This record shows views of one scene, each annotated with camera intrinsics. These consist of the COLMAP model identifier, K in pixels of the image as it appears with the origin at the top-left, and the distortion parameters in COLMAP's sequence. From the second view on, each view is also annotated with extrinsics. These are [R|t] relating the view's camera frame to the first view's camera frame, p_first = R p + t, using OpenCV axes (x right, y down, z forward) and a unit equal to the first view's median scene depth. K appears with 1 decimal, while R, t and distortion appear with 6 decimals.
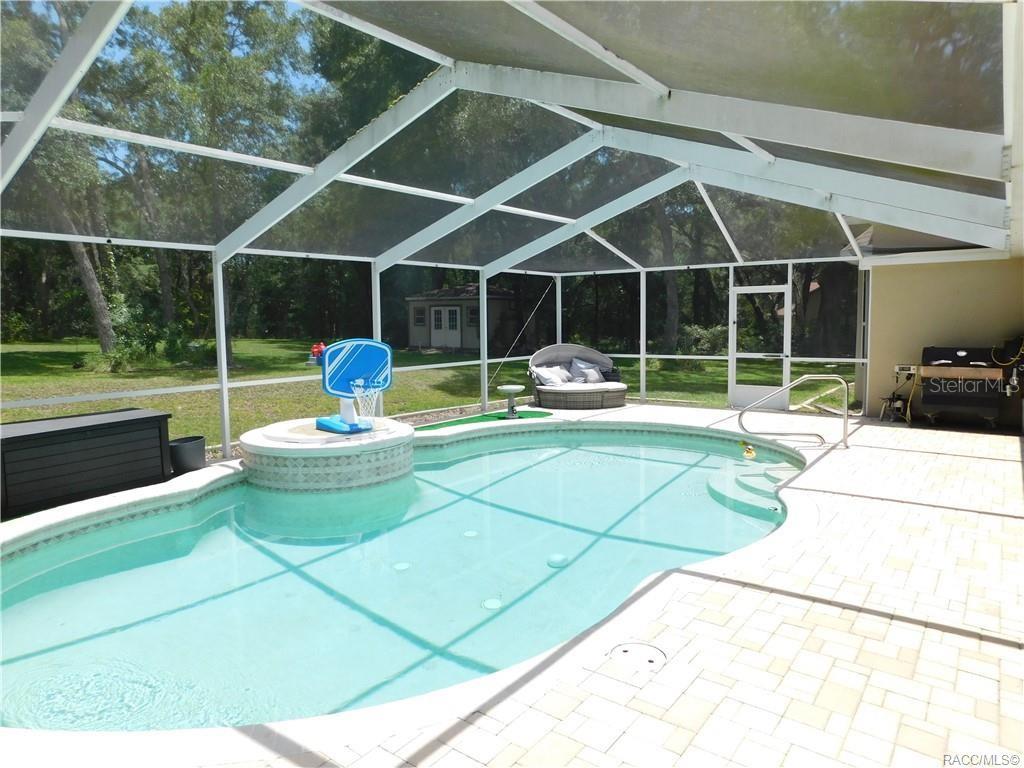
lens RADIAL K [[675.4, 0, 514.2], [0, 675.4, 383.4], [0, 0, 1]] dist [-0.056725, 0.035784]
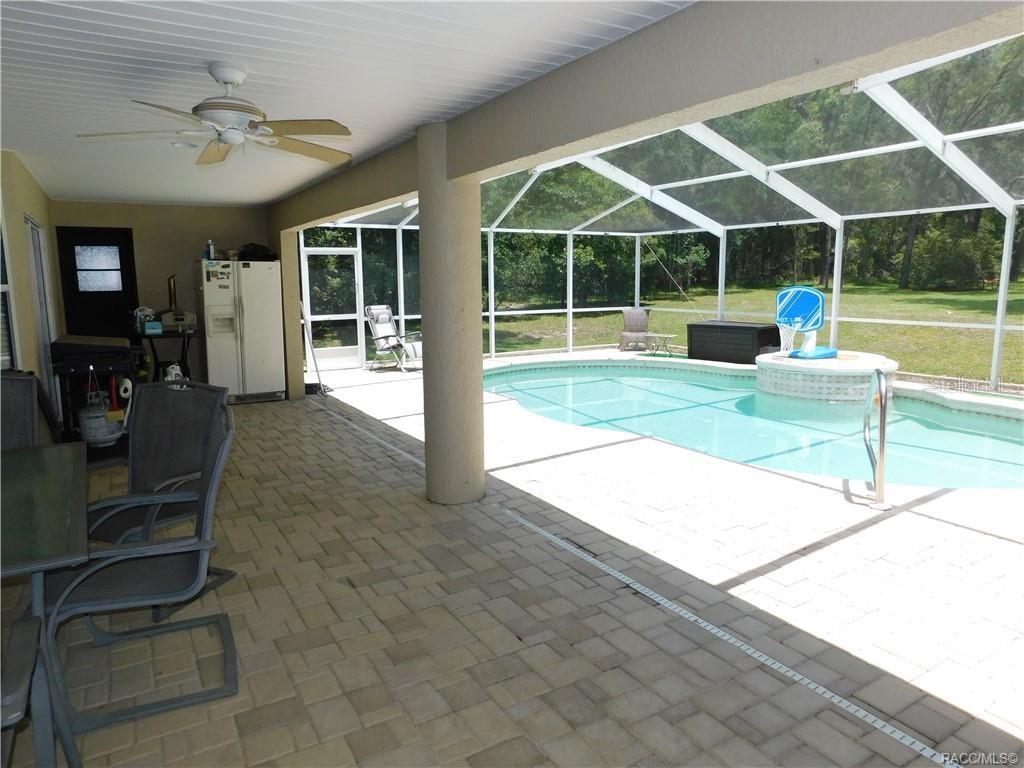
lens RADIAL K [[675.4, 0, 513.9], [0, 675.4, 378.4], [0, 0, 1]] dist [-0.056725, 0.035784]
pose [[-0.384962, 0.153157, -0.910136, 0.839271], [-0.076436, 0.977456, 0.196816, -0.073760], [0.919762, 0.145334, -0.364577, 0.696376]]
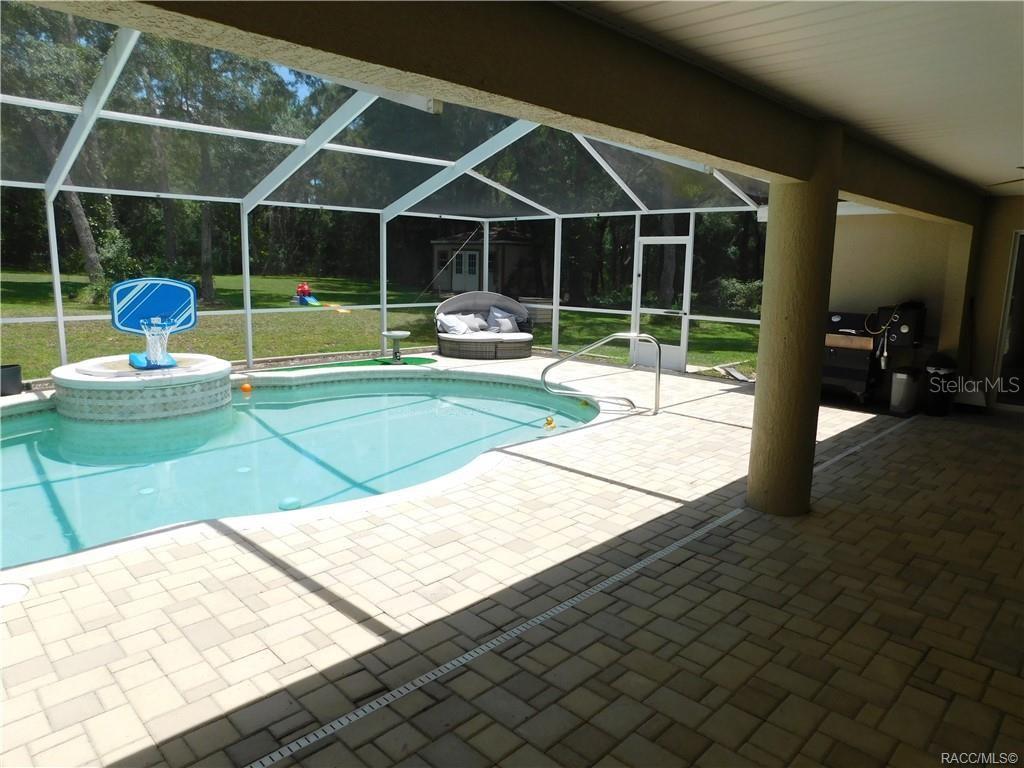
lens RADIAL K [[675.4, 0, 515.1], [0, 675.4, 383.2], [0, 0, 1]] dist [-0.056725, 0.035784]
pose [[0.989490, 0.056664, -0.133035, 0.324799], [-0.046084, 0.995623, 0.081305, -0.010195], [0.137060, -0.074320, 0.987771, 0.040371]]
